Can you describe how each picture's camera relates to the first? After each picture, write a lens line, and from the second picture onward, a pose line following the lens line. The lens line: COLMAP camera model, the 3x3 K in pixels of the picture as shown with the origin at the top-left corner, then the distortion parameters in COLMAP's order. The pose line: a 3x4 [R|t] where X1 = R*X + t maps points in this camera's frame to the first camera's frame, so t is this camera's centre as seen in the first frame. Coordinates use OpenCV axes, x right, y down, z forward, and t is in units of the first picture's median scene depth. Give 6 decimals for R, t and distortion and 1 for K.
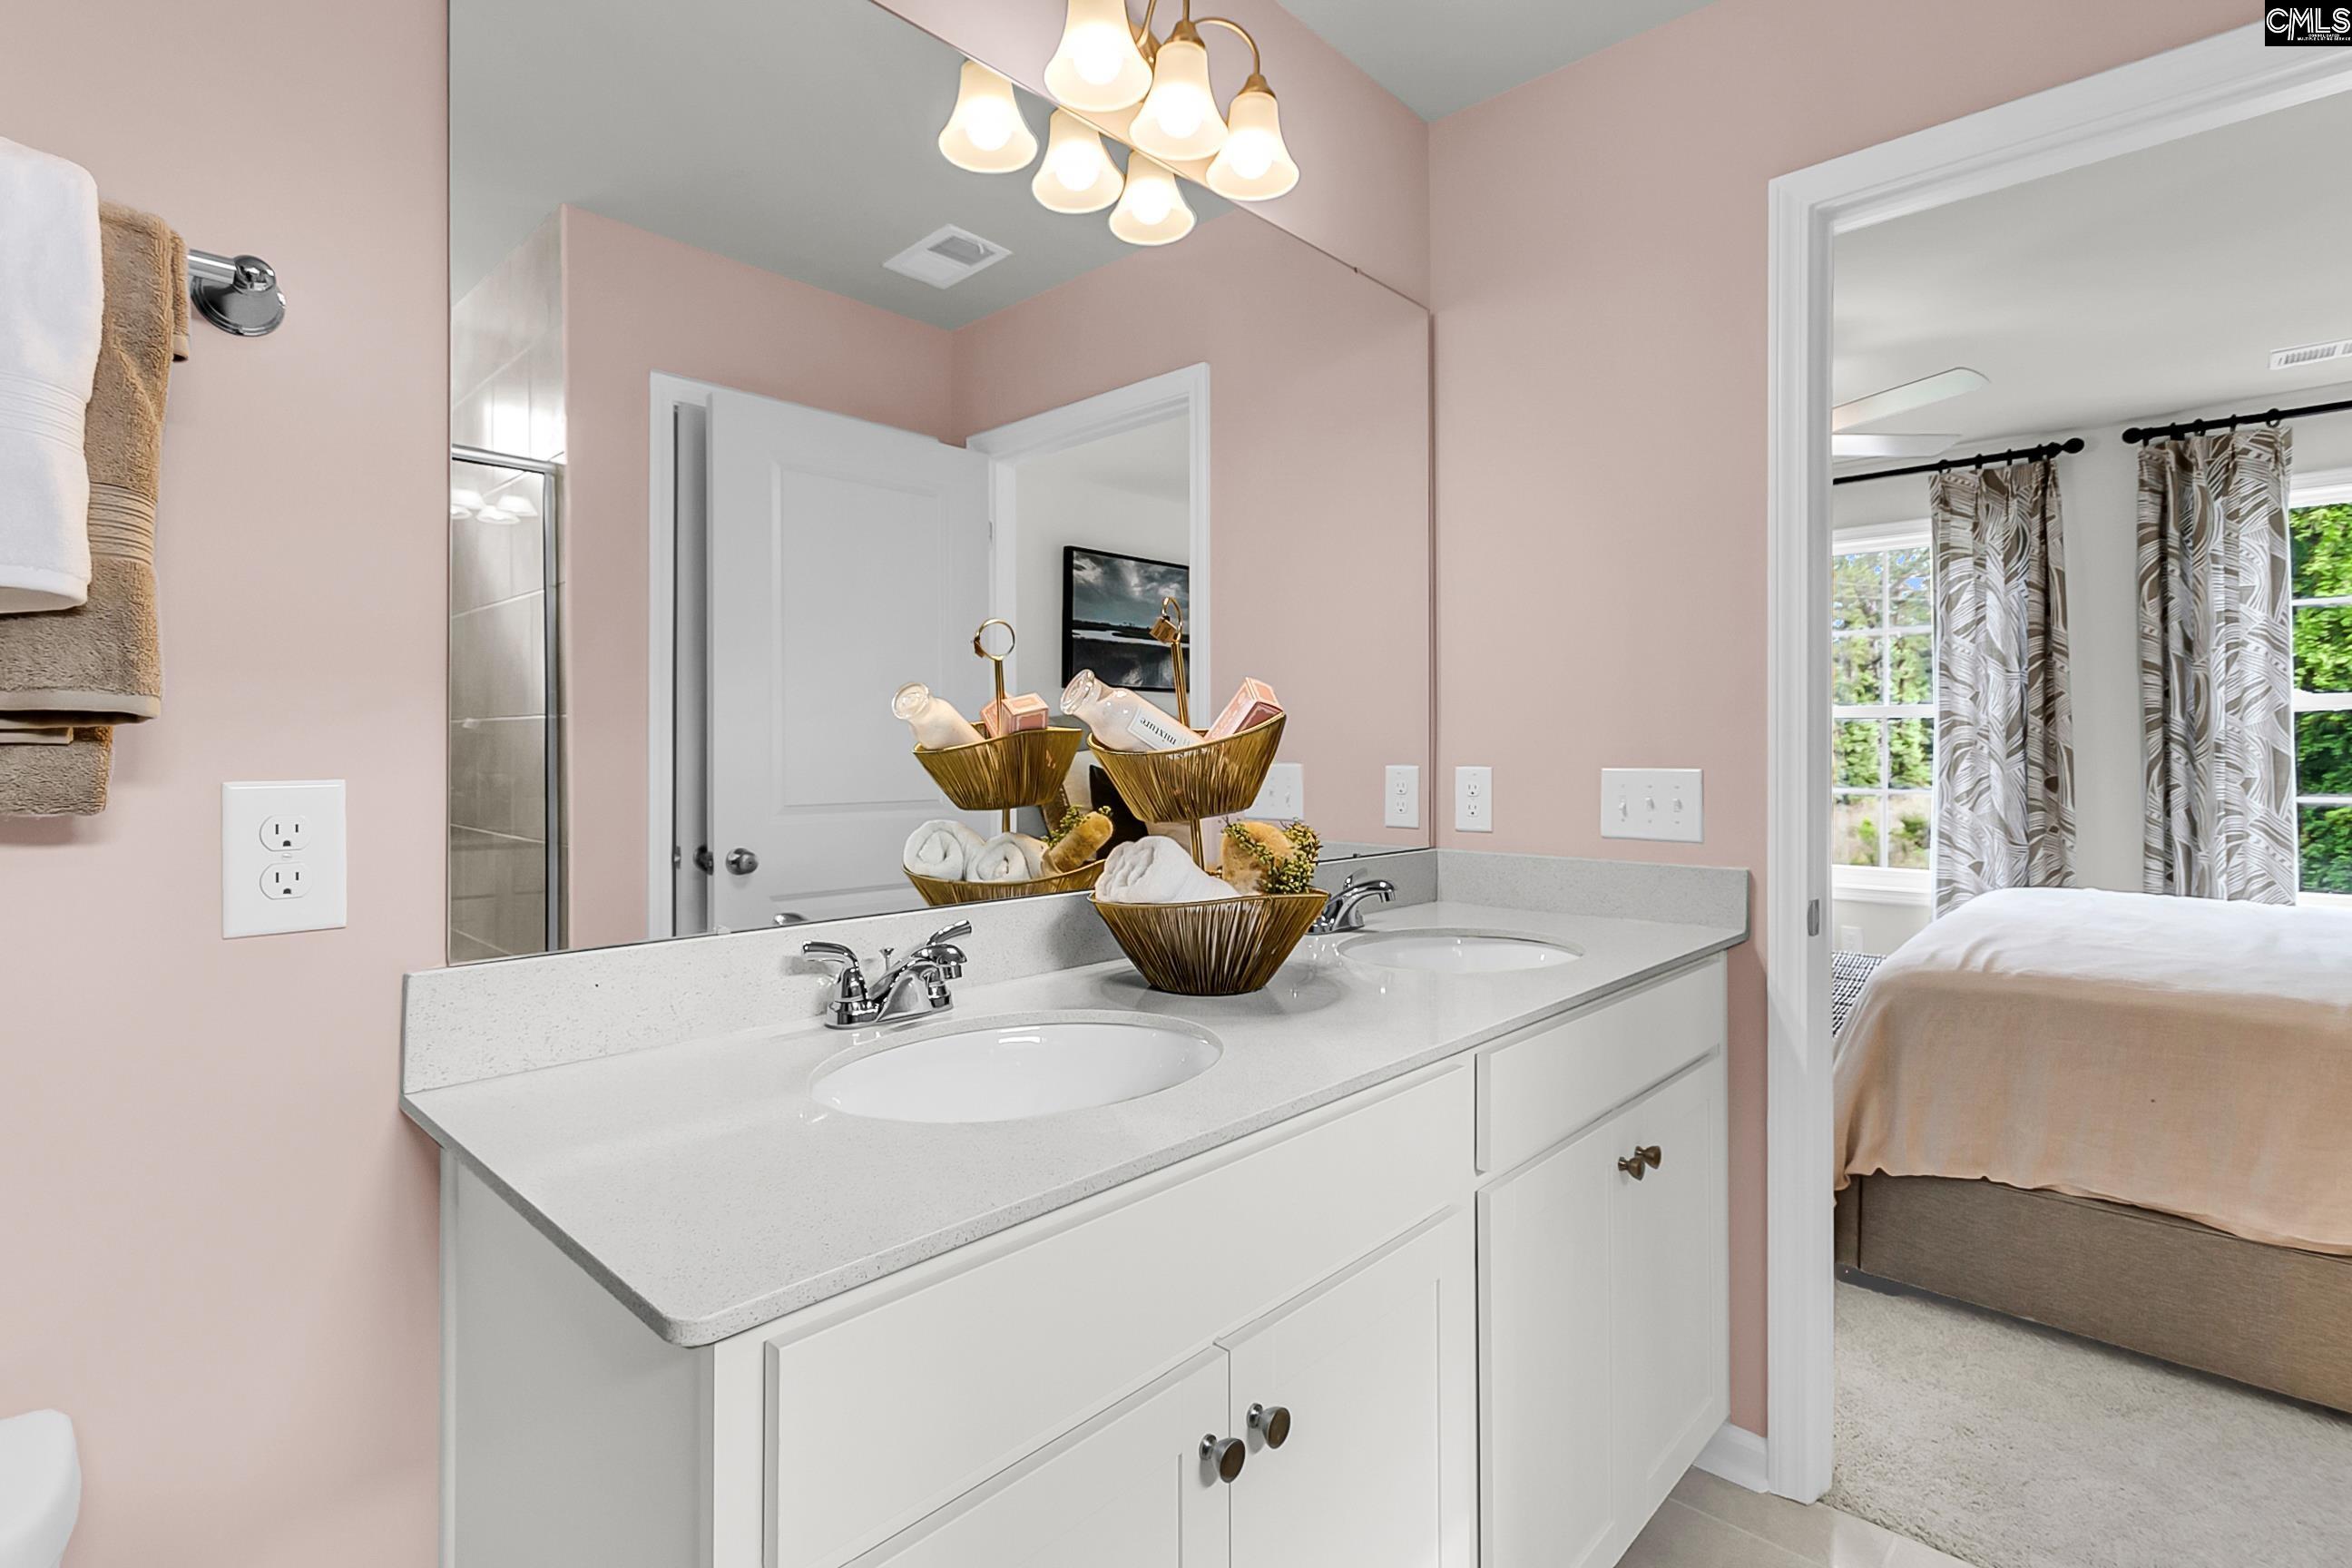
lens RADIAL K [[1107.4, 0, 1177.5], [0, 1107.4, 770.8], [0, 0, 1]] dist [0.001222, -0.000159]
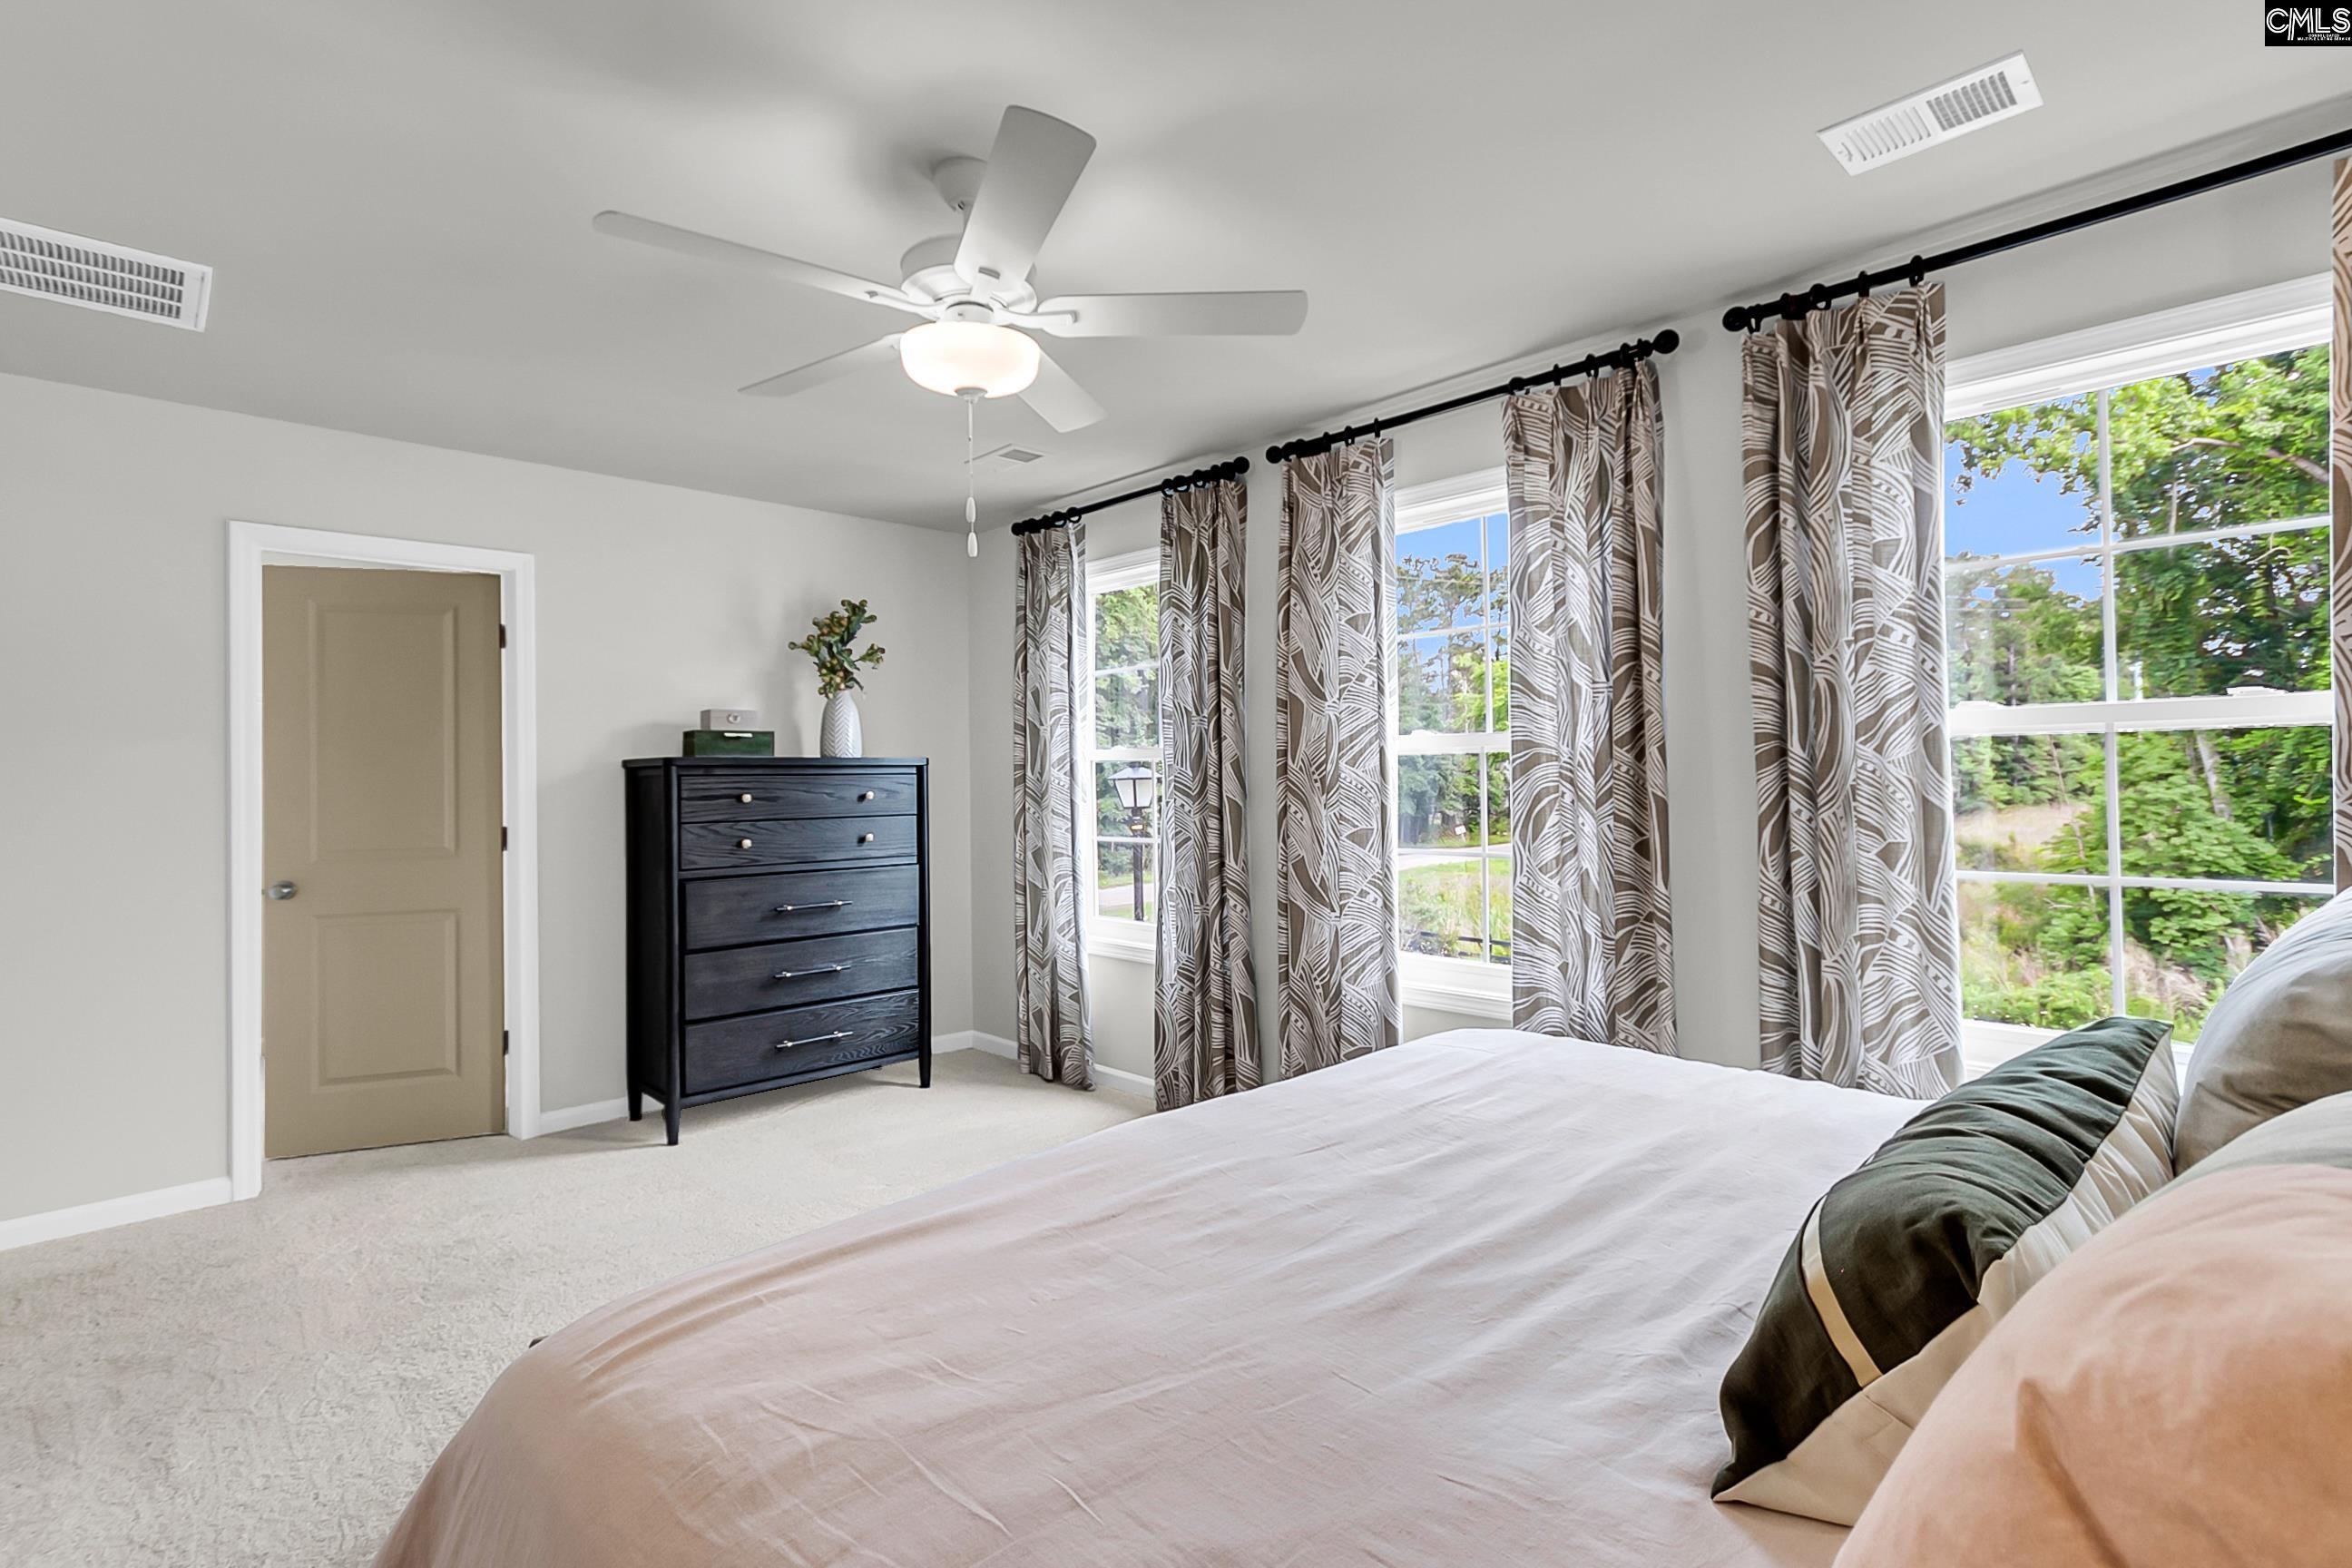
lens RADIAL K [[1107.4, 0, 1174.1], [0, 1107.4, 782.7], [0, 0, 1]] dist [0.001222, -0.000159]
pose [[0.998432, -0.011826, -0.054709, 0.569041], [0.011098, 0.999846, -0.013604, -0.023132], [0.054861, 0.012975, 0.998410, 0.334707]]
